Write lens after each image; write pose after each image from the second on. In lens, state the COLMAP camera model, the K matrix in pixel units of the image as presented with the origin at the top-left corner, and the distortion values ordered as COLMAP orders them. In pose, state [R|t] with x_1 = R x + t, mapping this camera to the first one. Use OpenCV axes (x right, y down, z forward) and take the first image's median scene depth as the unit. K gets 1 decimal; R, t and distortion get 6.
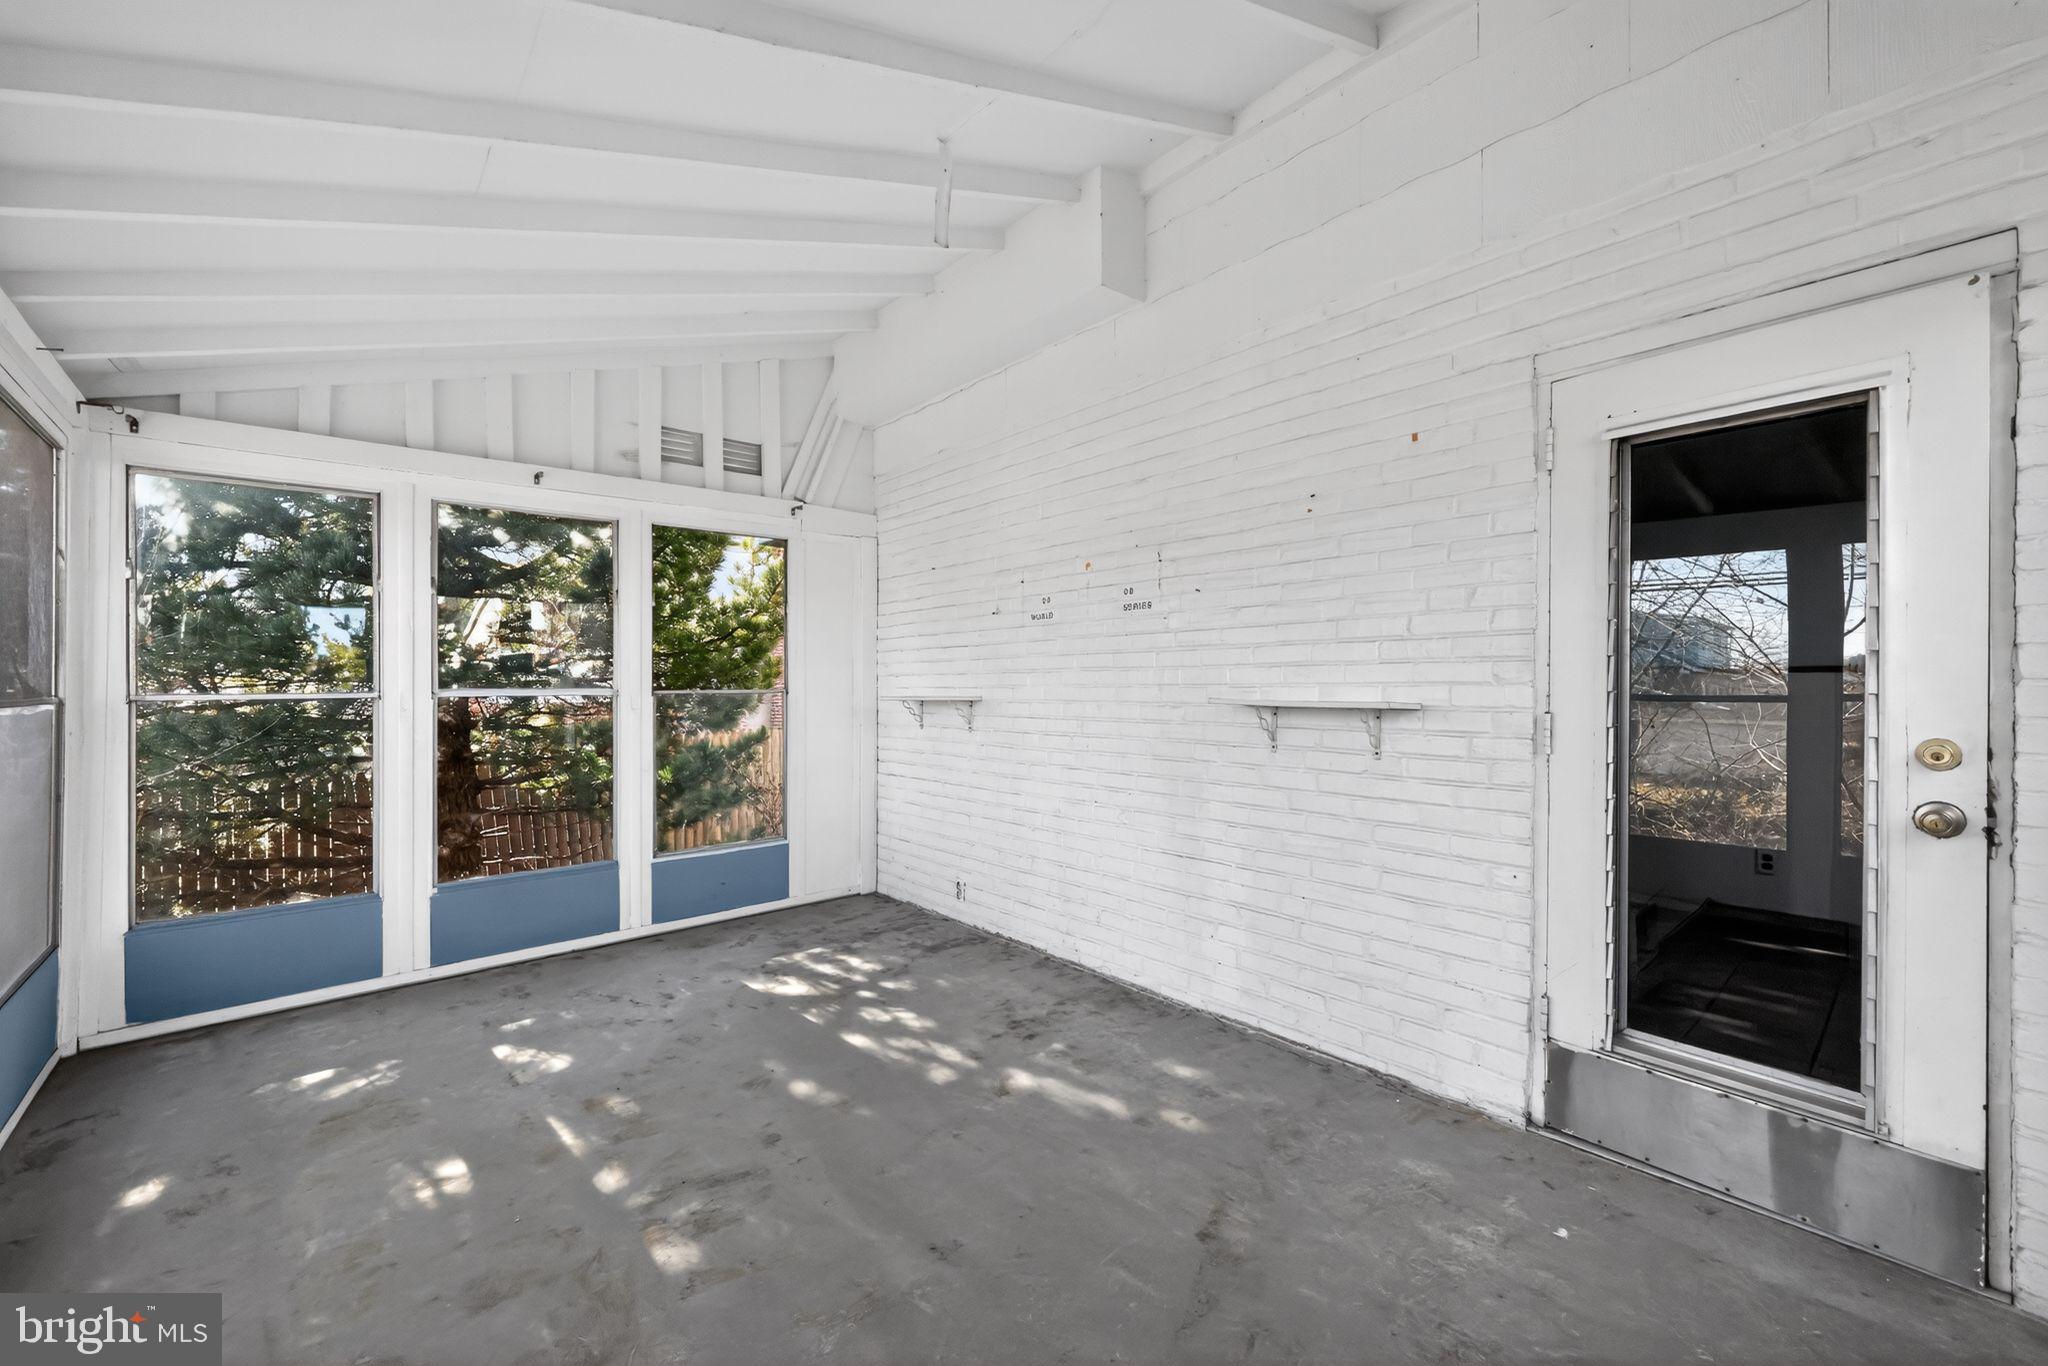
lens RADIAL K [[825.4, 0, 1016.2], [0, 825.4, 689.0], [0, 0, 1]] dist [0.001177, -0.000010]
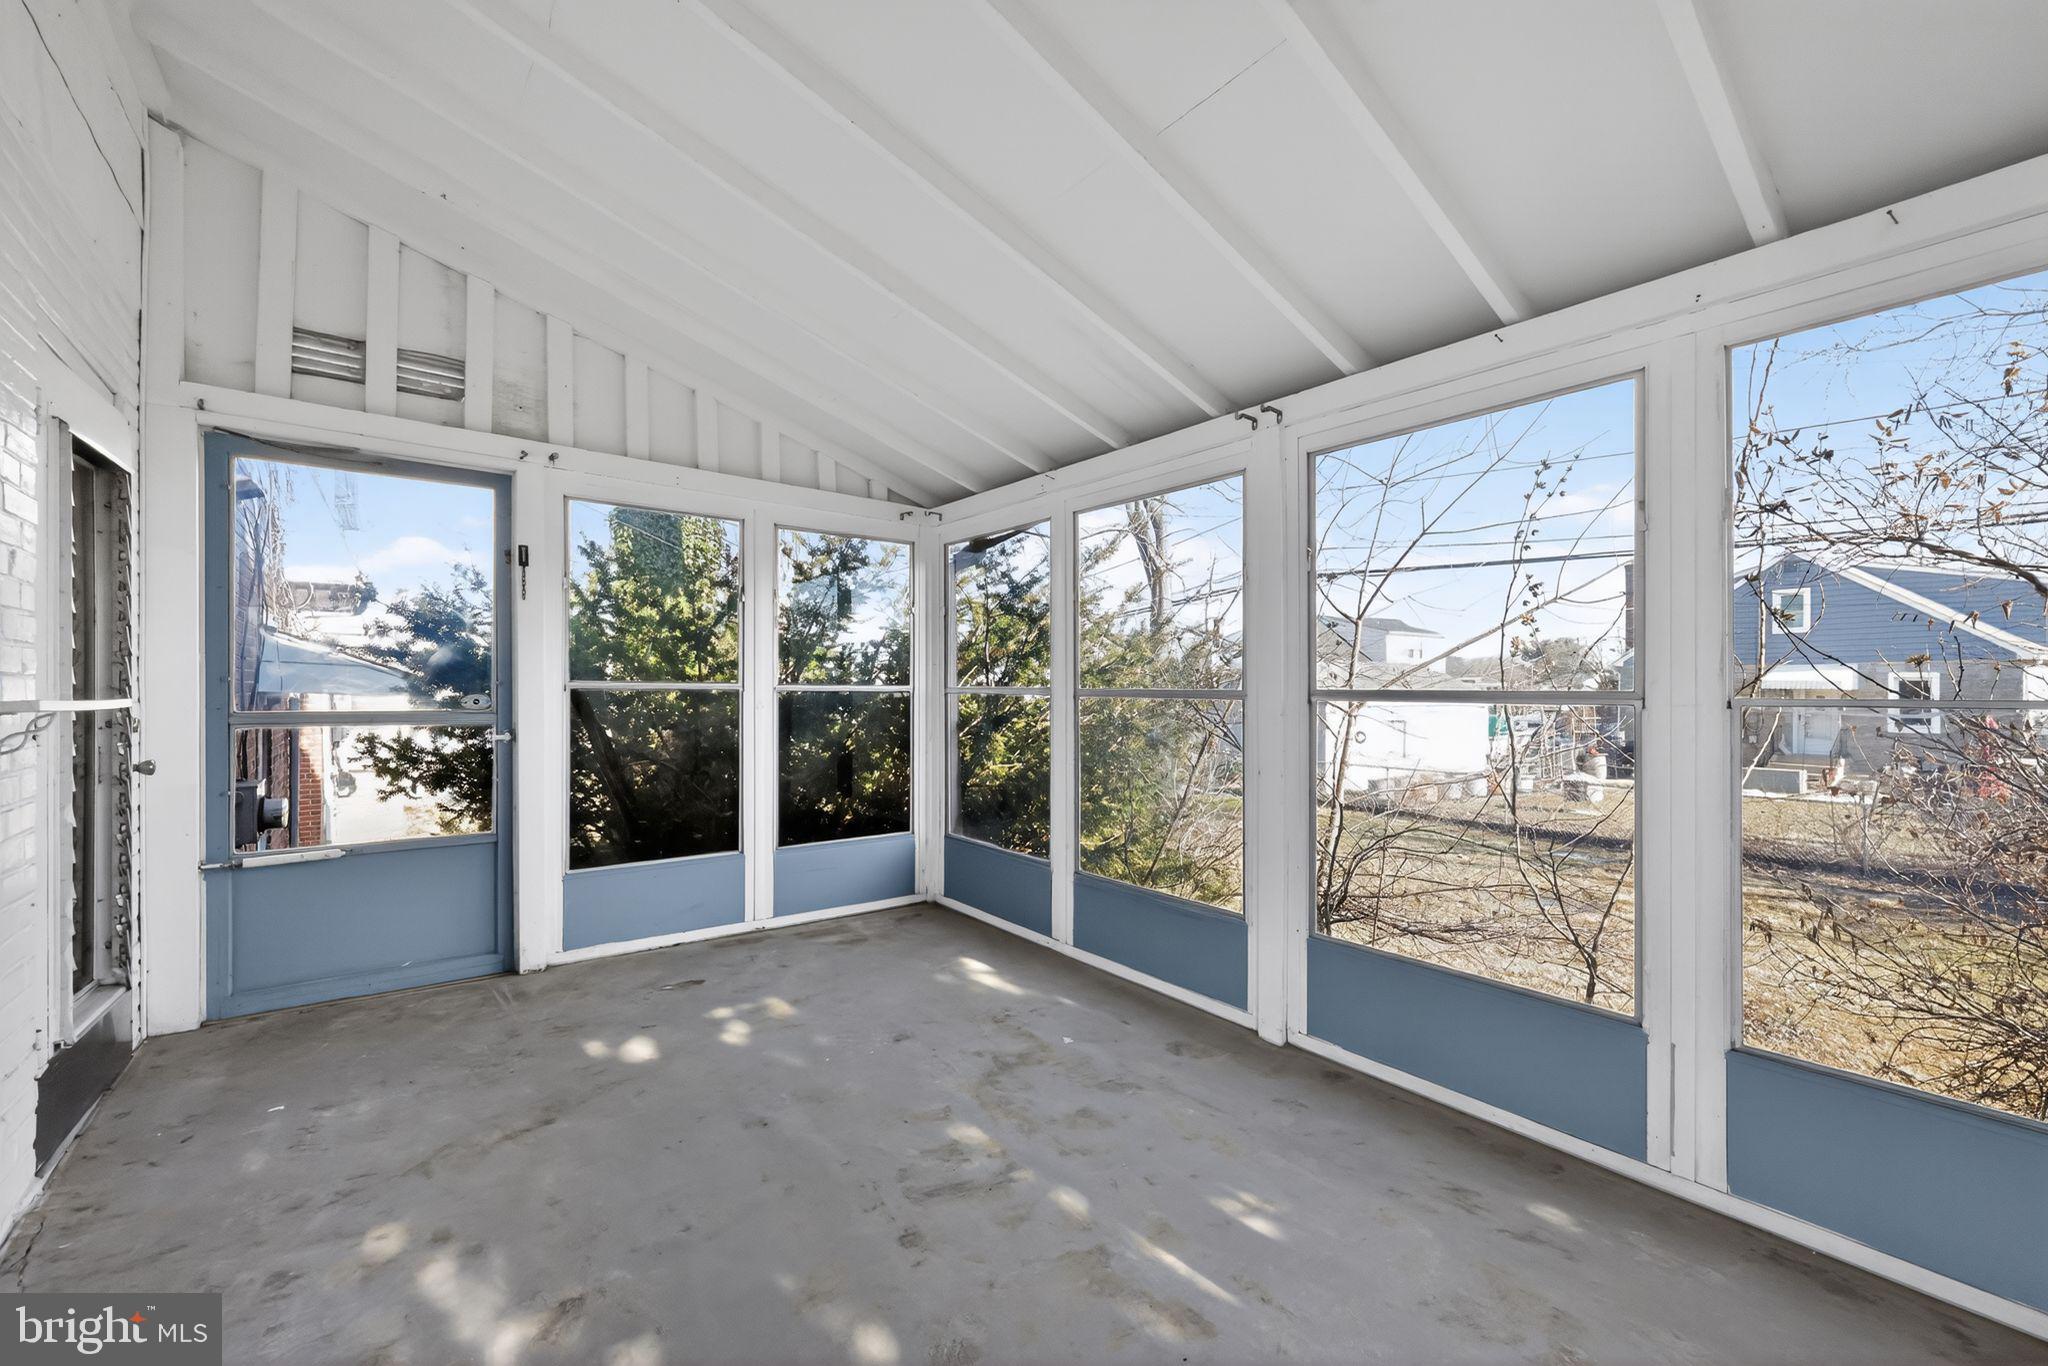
lens RADIAL K [[825.4, 0, 1016.2], [0, 825.4, 689.0], [0, 0, 1]] dist [0.001177, -0.000010]
pose [[-0.998471, -0.004732, 0.055073, -0.466417], [-0.004629, 0.999987, 0.001987, 0.004259], [-0.055082, 0.001729, -0.998480, 1.899189]]
